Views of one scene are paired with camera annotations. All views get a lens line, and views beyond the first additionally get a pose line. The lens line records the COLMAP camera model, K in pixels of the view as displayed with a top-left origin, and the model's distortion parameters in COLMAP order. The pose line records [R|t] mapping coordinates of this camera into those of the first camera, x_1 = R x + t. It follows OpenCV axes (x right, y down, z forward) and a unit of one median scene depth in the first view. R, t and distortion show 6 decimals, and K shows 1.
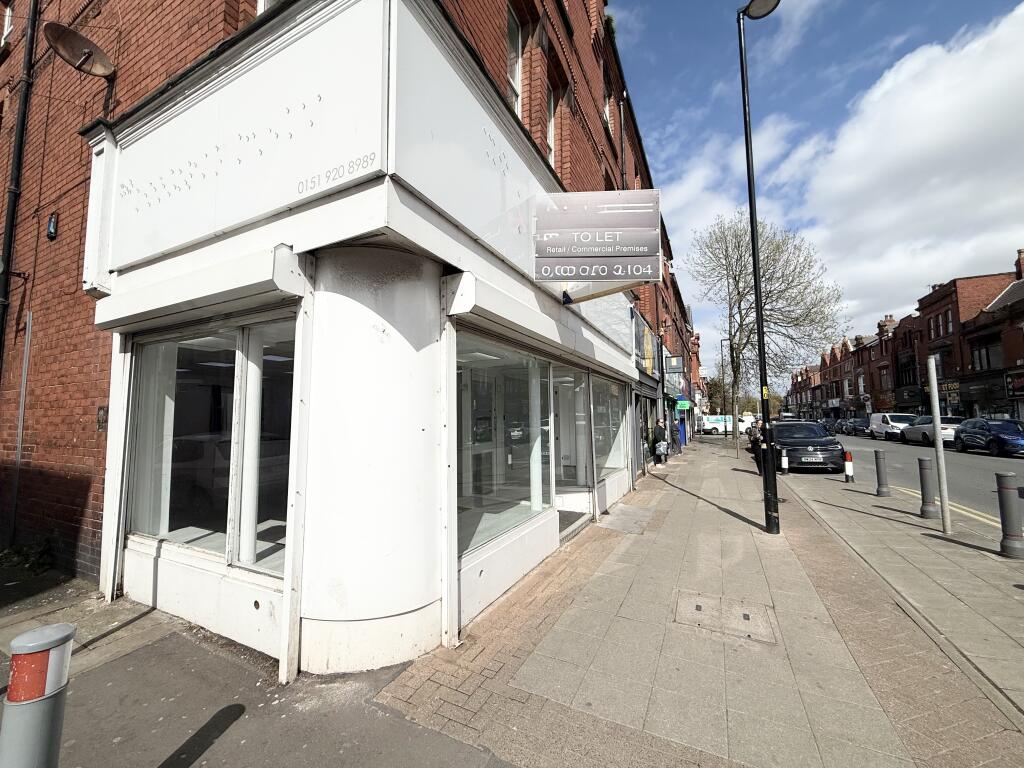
lens RADIAL K [[408.9, 0, 512.4], [0, 408.9, 382.5], [0, 0, 1]] dist [0.000246, 0.000120]
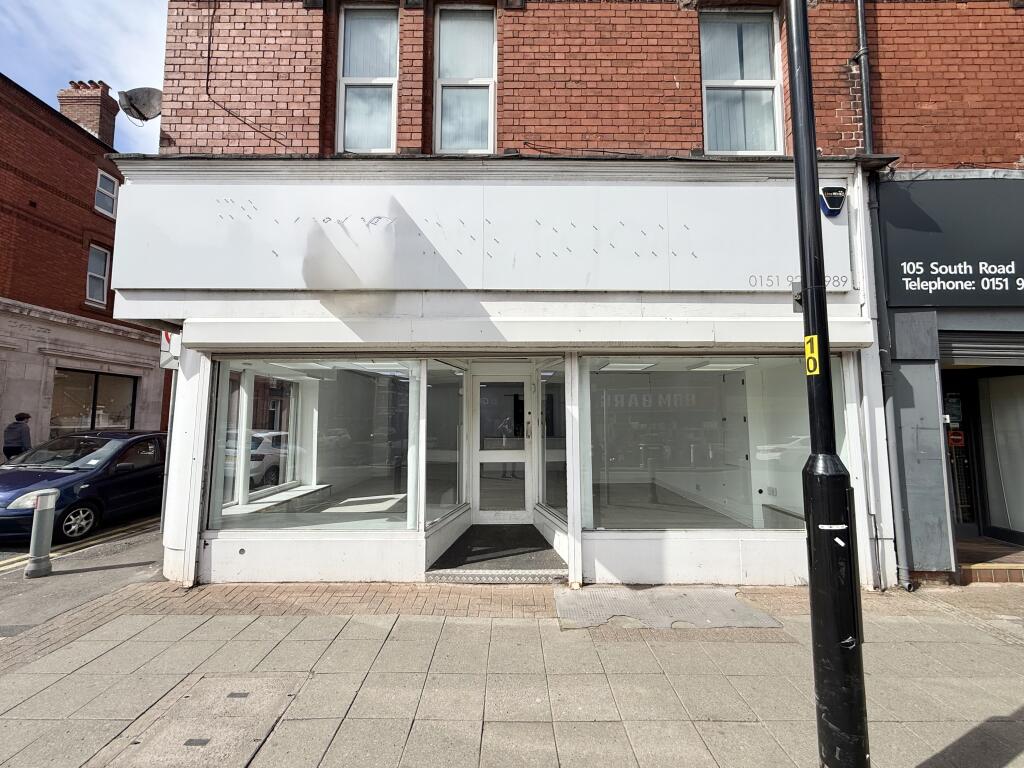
lens RADIAL K [[408.9, 0, 509.6], [0, 408.9, 382.6], [0, 0, 1]] dist [0.000246, 0.000120]
pose [[0.450276, -0.071517, -0.890021, 1.311079], [0.074866, 0.996301, -0.042182, 0.068309], [0.889745, -0.047639, 0.453964, 1.092902]]
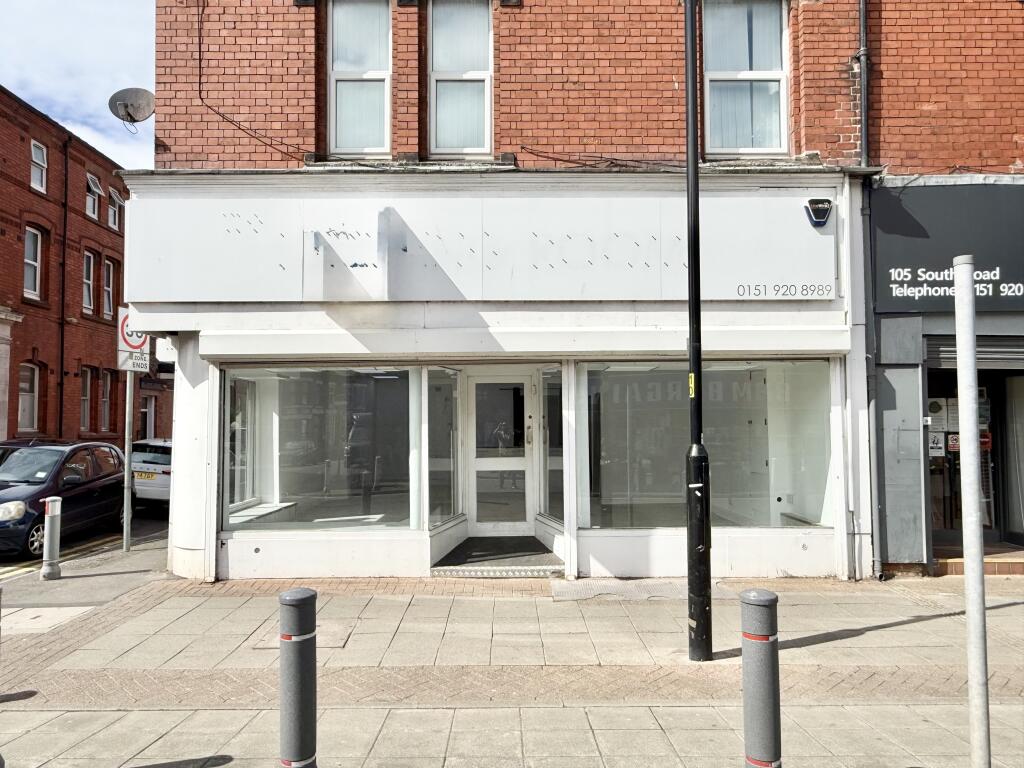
lens RADIAL K [[723.3, 0, 510.2], [0, 723.3, 386.3], [0, 0, 1]] dist [-0.000004, 0.001964]
pose [[0.453185, -0.039623, -0.890536, 2.188635], [0.081786, 0.996646, -0.002724, 0.016901], [0.887657, -0.071599, 0.454905, 0.650518]]
